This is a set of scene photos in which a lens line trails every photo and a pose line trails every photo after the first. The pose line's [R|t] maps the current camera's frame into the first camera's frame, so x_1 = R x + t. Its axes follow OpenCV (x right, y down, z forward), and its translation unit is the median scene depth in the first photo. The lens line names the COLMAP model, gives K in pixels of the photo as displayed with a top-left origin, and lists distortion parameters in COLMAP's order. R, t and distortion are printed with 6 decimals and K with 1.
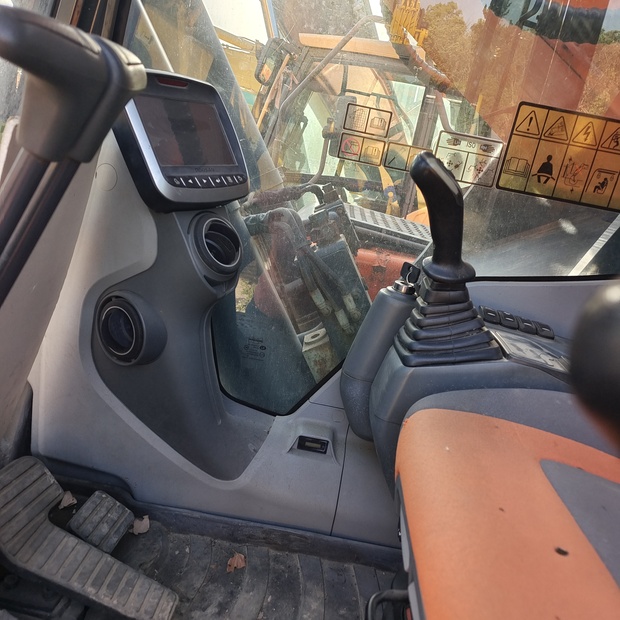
lens RADIAL K [[561.3, 0, 314.7], [0, 561.3, 311.2], [0, 0, 1]] dist [0.036012, 0.000000]
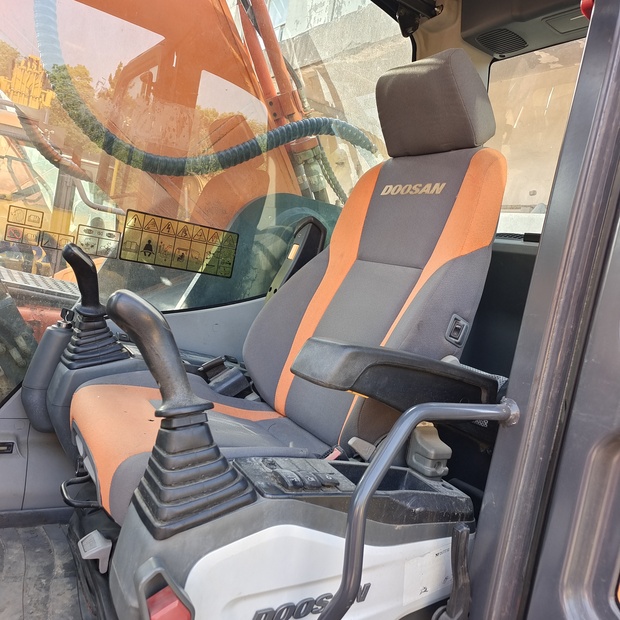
lens RADIAL K [[561.3, 0, 313.3], [0, 561.3, 310.3], [0, 0, 1]] dist [0.036012, 0.000000]
pose [[0.828752, -0.071752, 0.554996, -0.124806], [0.125000, 0.990424, -0.058613, 0.090276], [-0.545476, 0.117951, 0.829785, -0.627175]]
